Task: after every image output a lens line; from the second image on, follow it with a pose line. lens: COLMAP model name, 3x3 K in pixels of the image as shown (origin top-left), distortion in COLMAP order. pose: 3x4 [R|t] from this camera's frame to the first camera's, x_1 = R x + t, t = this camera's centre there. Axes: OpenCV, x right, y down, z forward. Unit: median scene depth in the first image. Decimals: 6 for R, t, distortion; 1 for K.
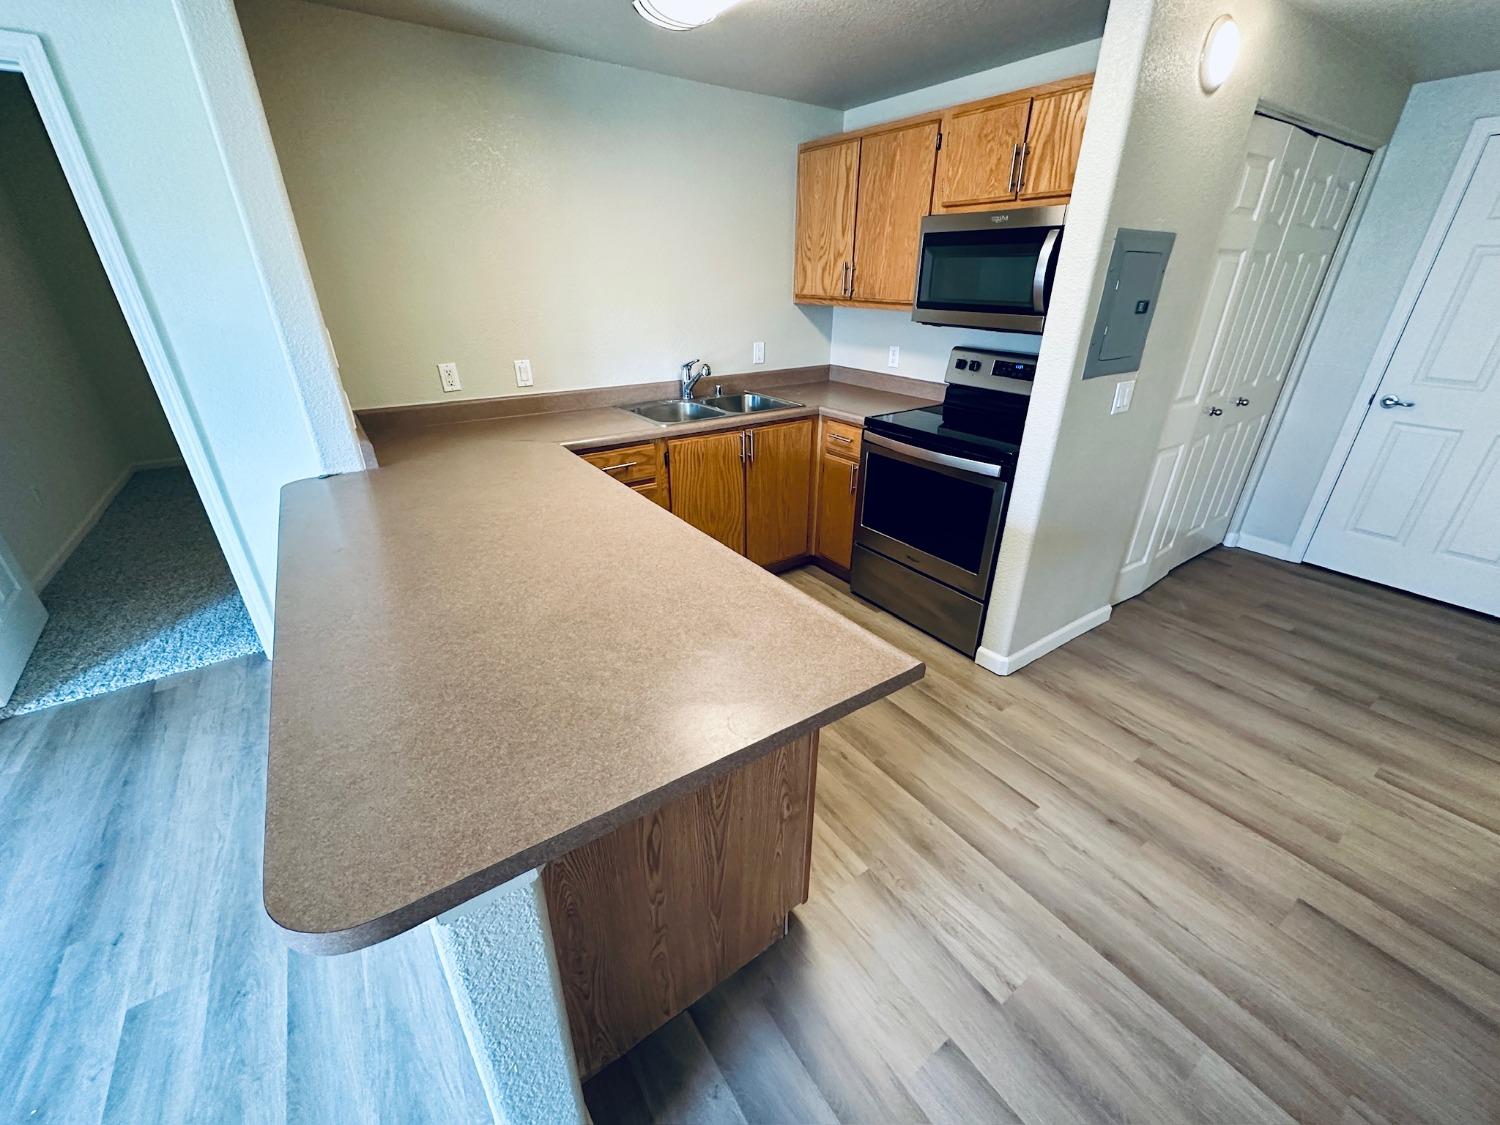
lens RADIAL K [[596.3, 0, 754.9], [0, 596.3, 558.7], [0, 0, 1]] dist [-0.003108, 0.000198]
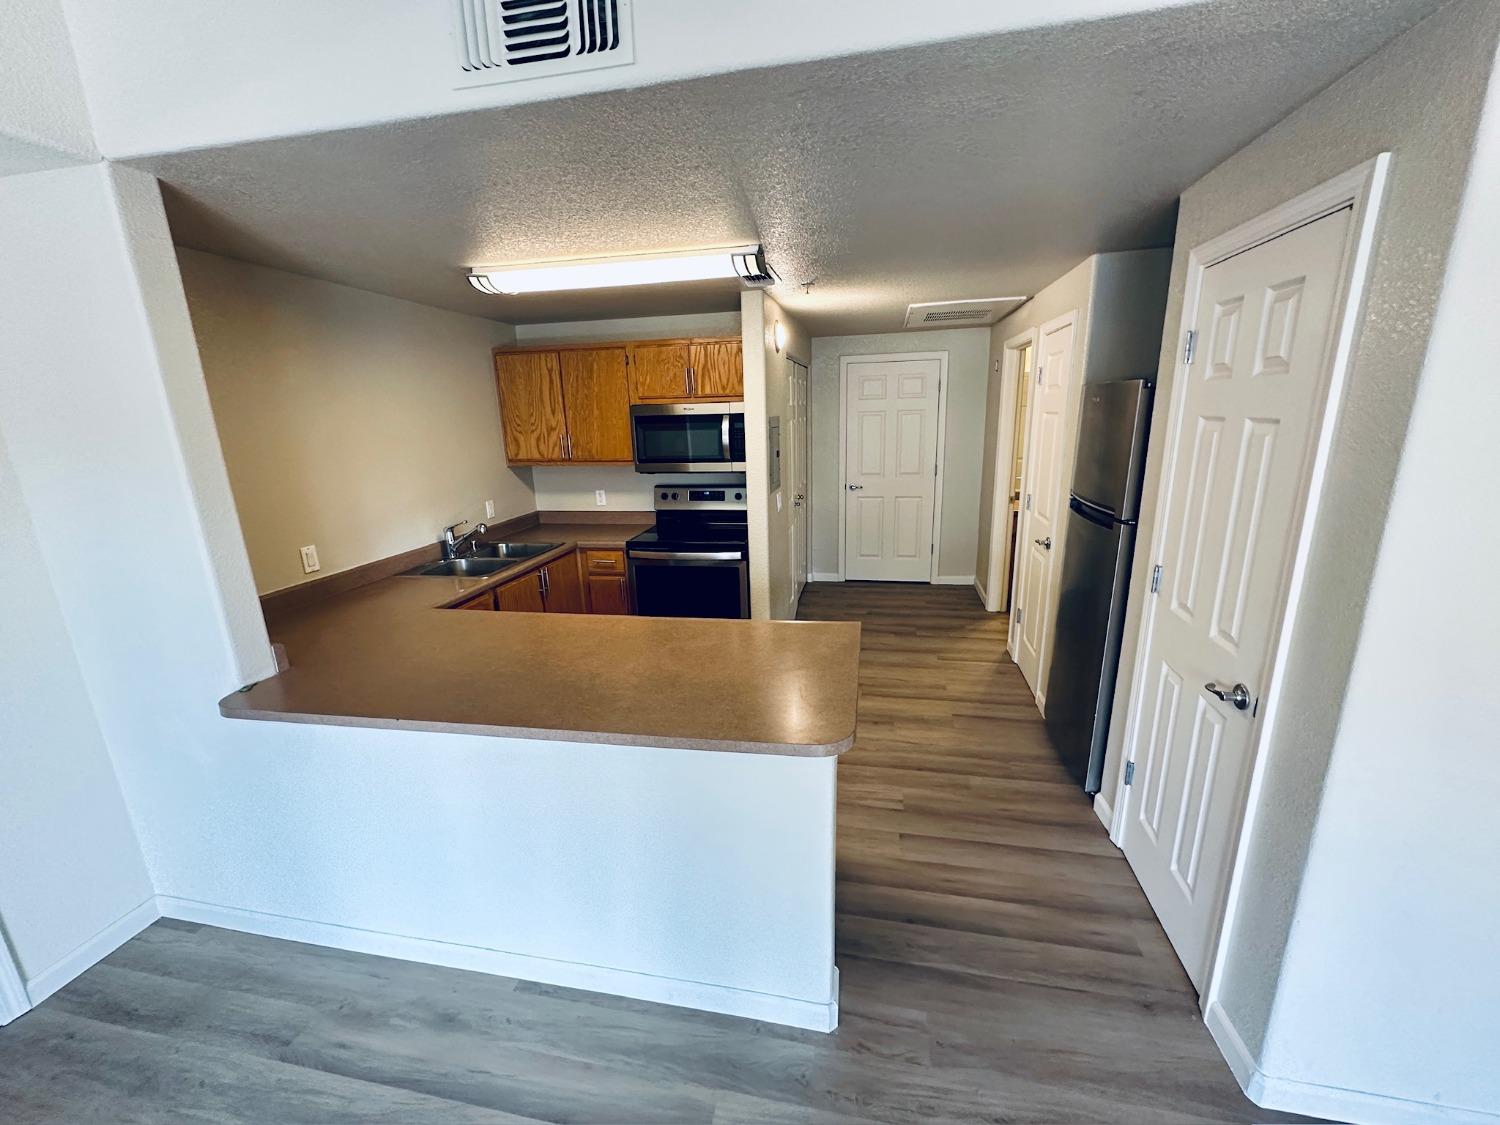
lens RADIAL K [[596.3, 0, 743.9], [0, 596.3, 561.5], [0, 0, 1]] dist [-0.003108, 0.000198]
pose [[0.727765, -0.192853, 0.658153, -0.496404], [0.324246, 0.942377, -0.082404, 0.002080], [-0.604337, 0.273374, 0.748361, -0.150300]]
